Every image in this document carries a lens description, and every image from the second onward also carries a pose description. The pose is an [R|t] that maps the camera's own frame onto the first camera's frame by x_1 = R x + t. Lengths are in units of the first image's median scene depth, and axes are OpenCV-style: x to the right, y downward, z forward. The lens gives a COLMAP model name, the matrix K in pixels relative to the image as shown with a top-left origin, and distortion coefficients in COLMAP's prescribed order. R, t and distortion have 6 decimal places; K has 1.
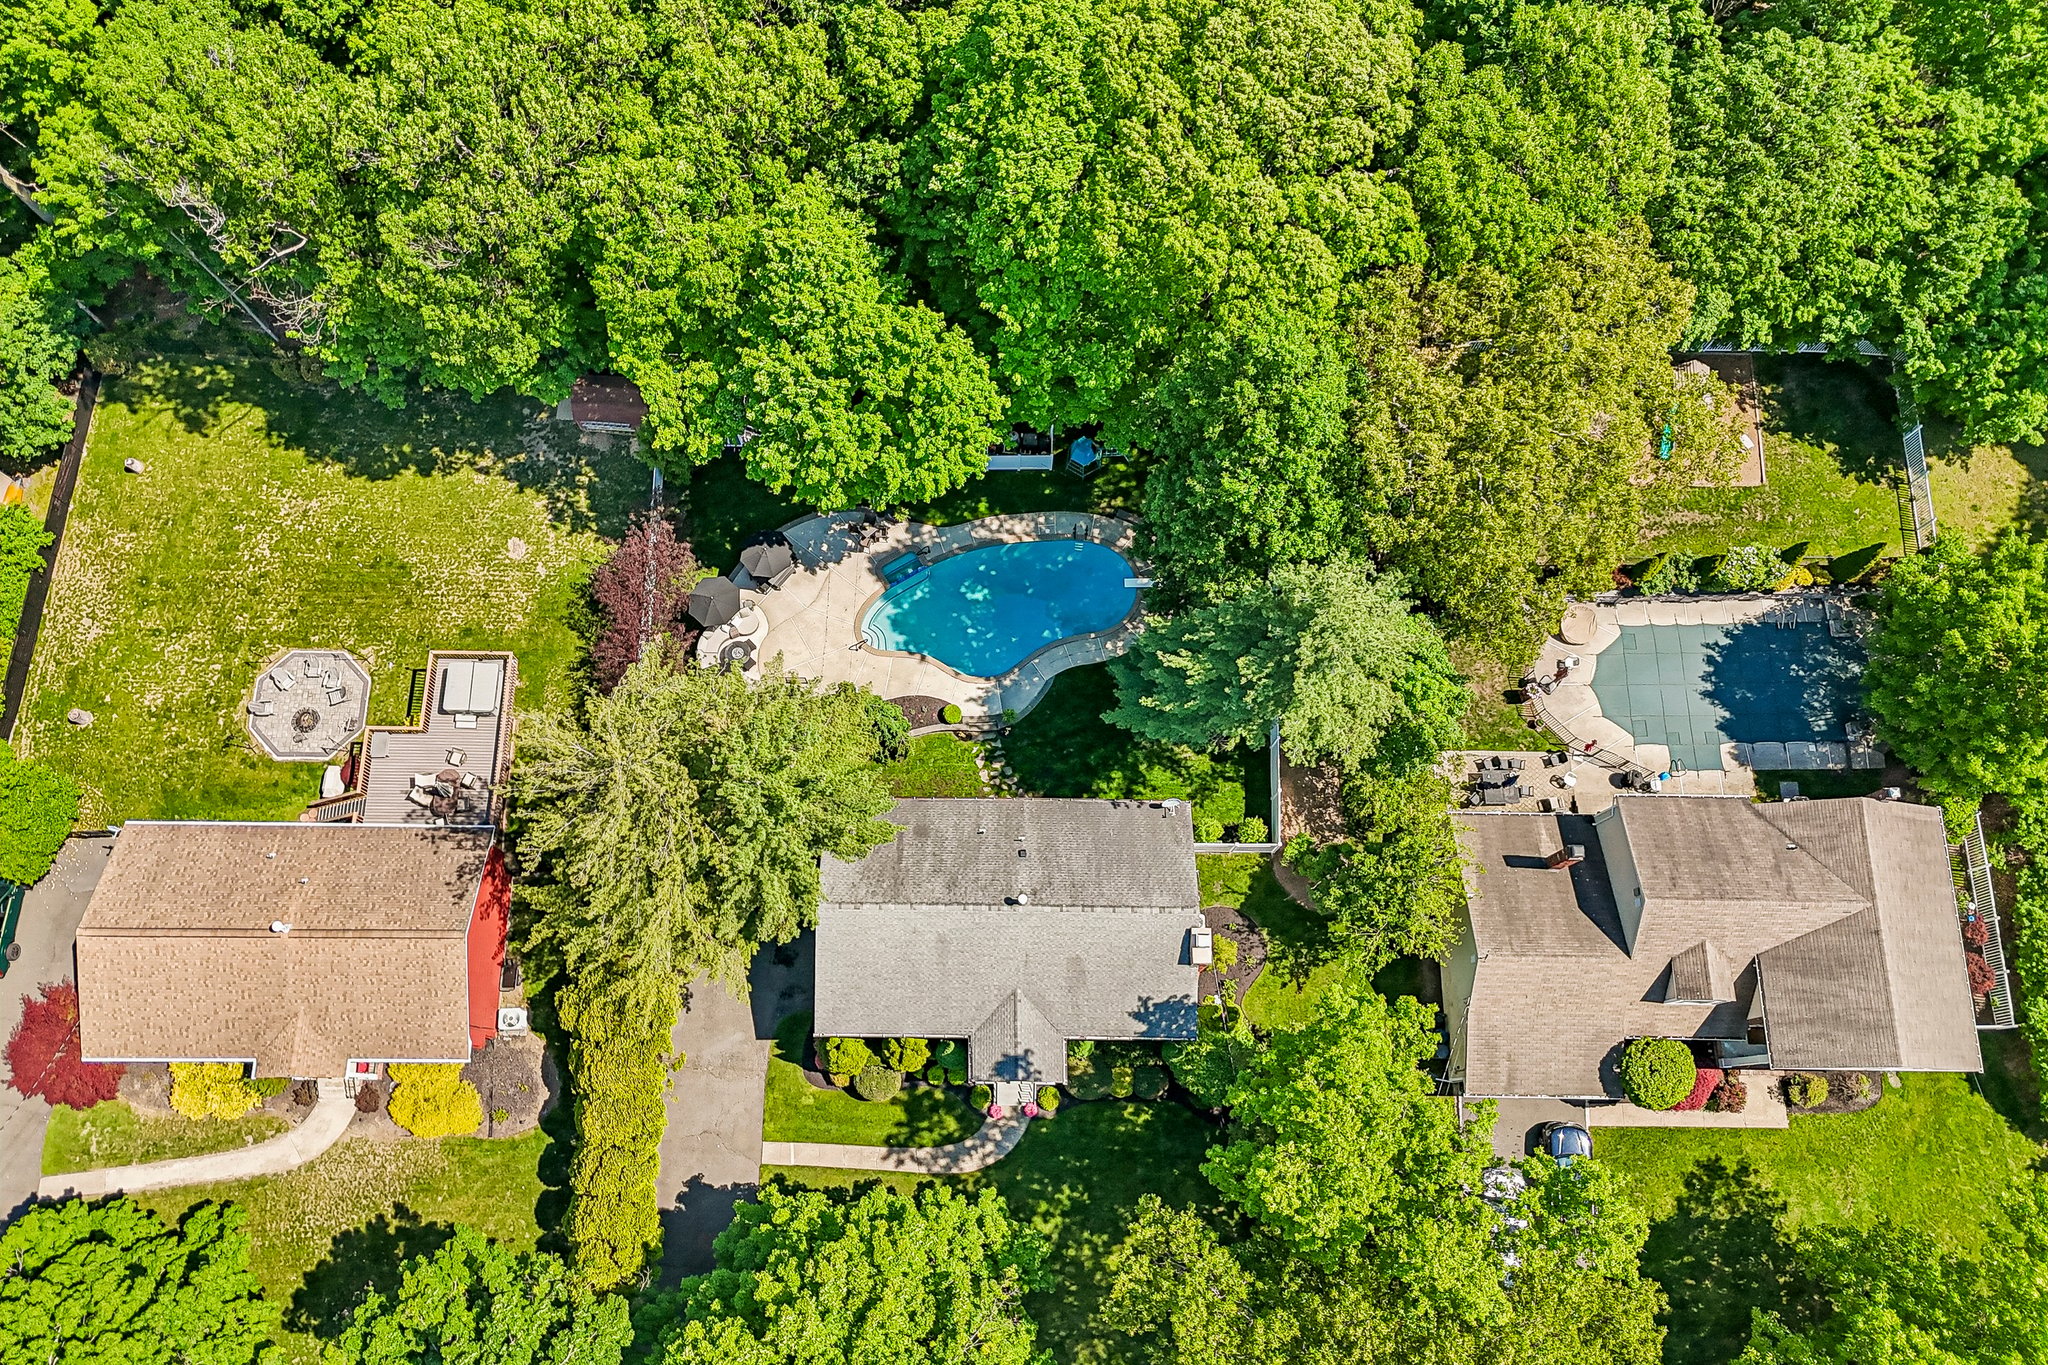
lens RADIAL K [[1489.2, 0, 1026.1], [0, 1489.2, 697.1], [0, 0, 1]] dist [0.031845, -0.023420]
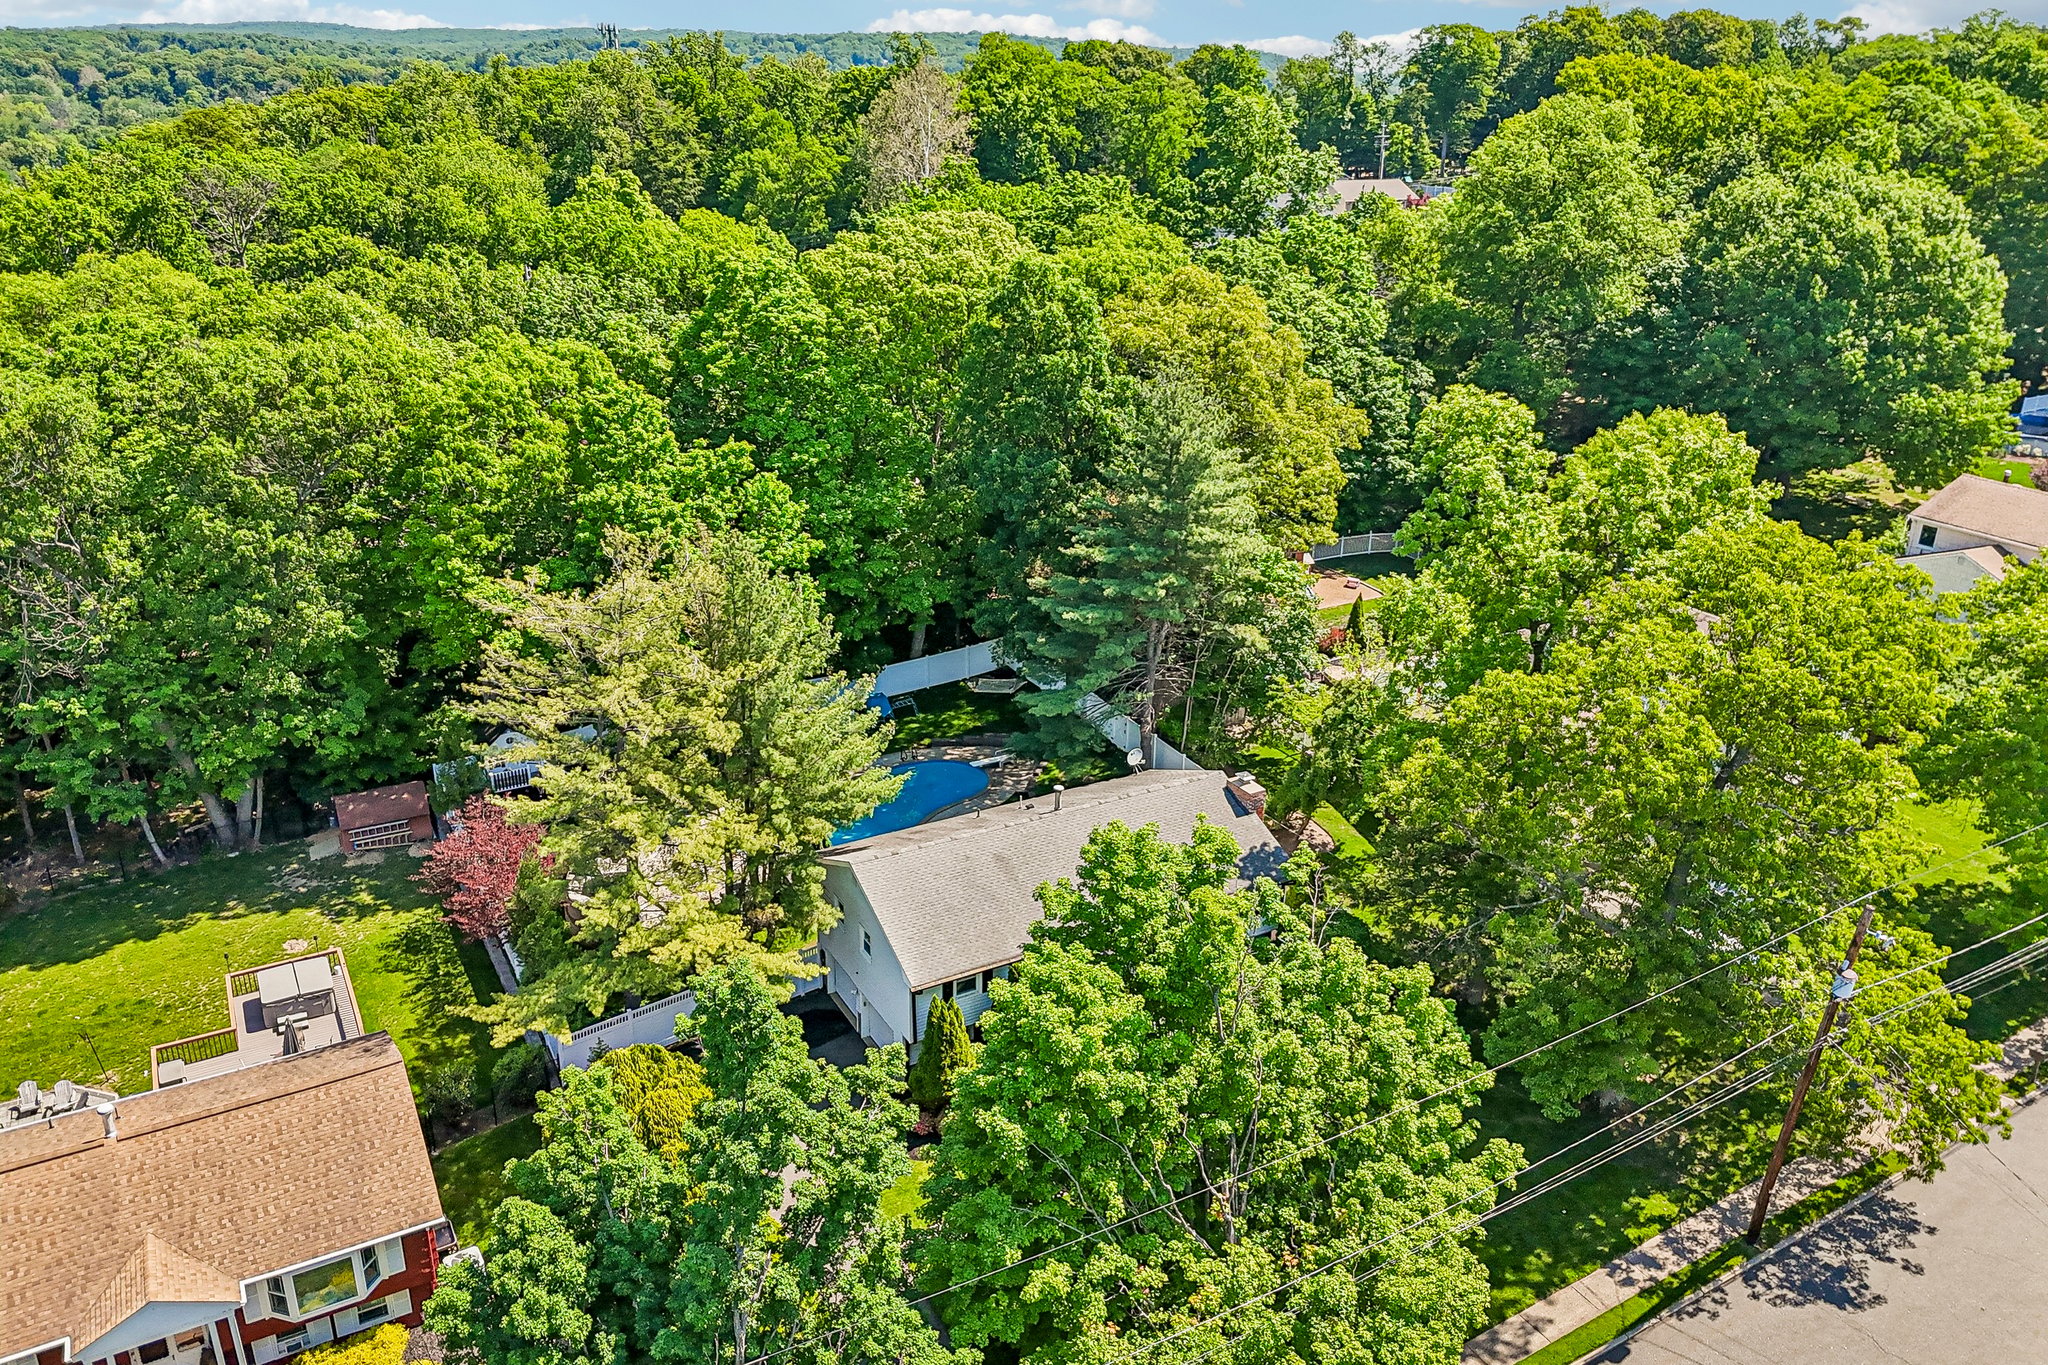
lens RADIAL K [[1489.2, 0, 1026.1], [0, 1489.2, 697.1], [0, 0, 1]] dist [0.031845, -0.023420]
pose [[0.865227, -0.206264, 0.456987, -0.403753], [0.483688, 0.583378, -0.652469, 0.654189], [-0.132015, 0.785573, 0.604522, 0.398872]]
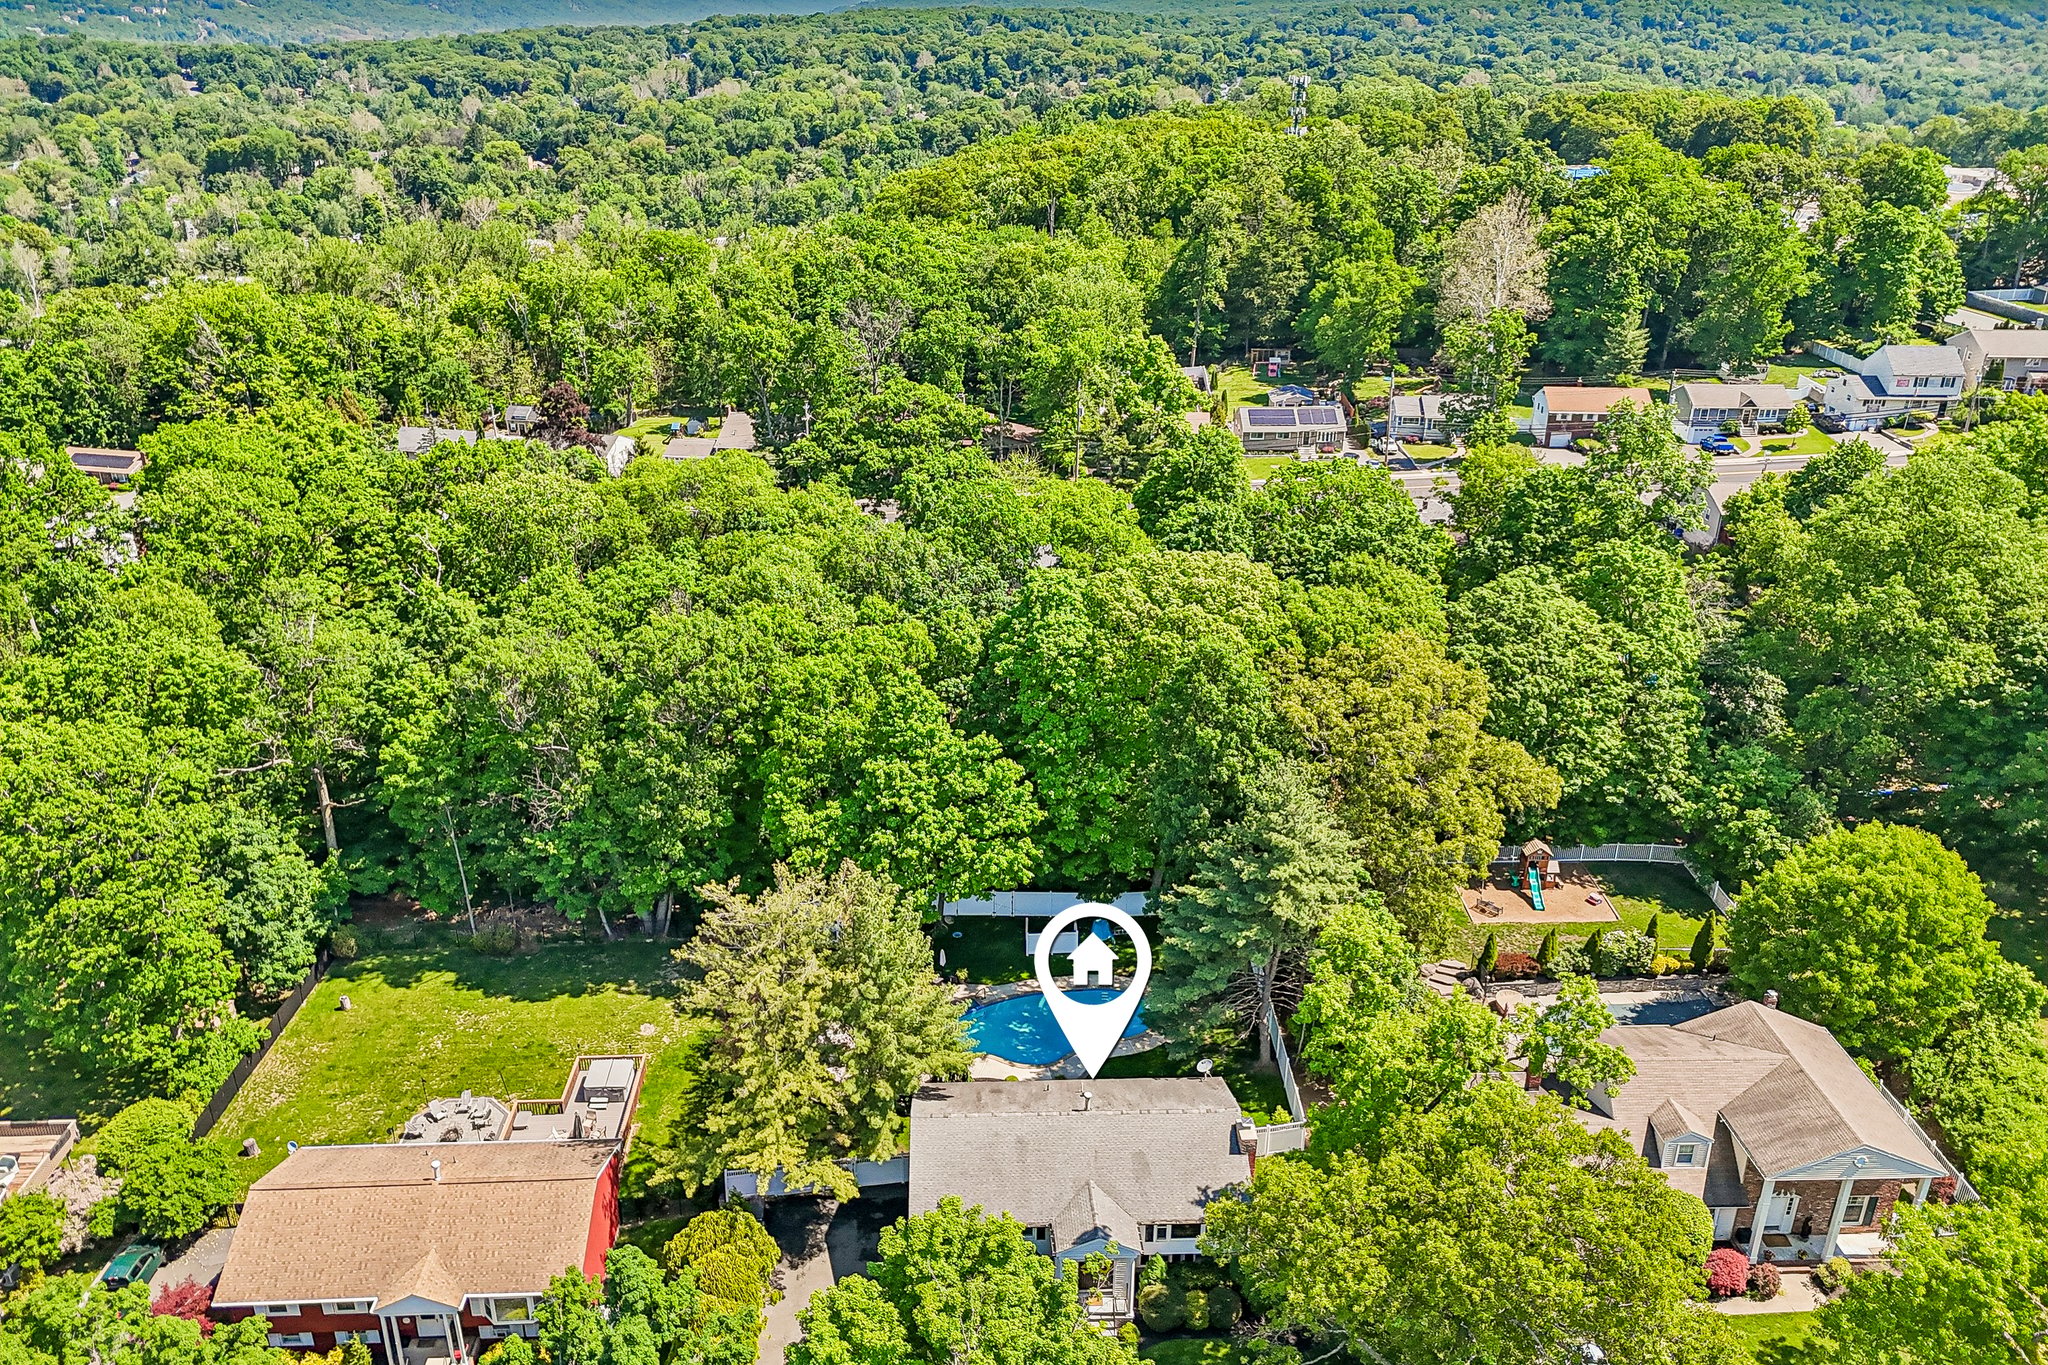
lens RADIAL K [[1489.2, 0, 1026.1], [0, 1489.2, 697.1], [0, 0, 1]] dist [0.031845, -0.023420]
pose [[0.998371, -0.039516, 0.041149, -0.083052], [0.056967, 0.651559, -0.756456, 0.785982], [0.003081, 0.757568, 0.652749, -0.006324]]
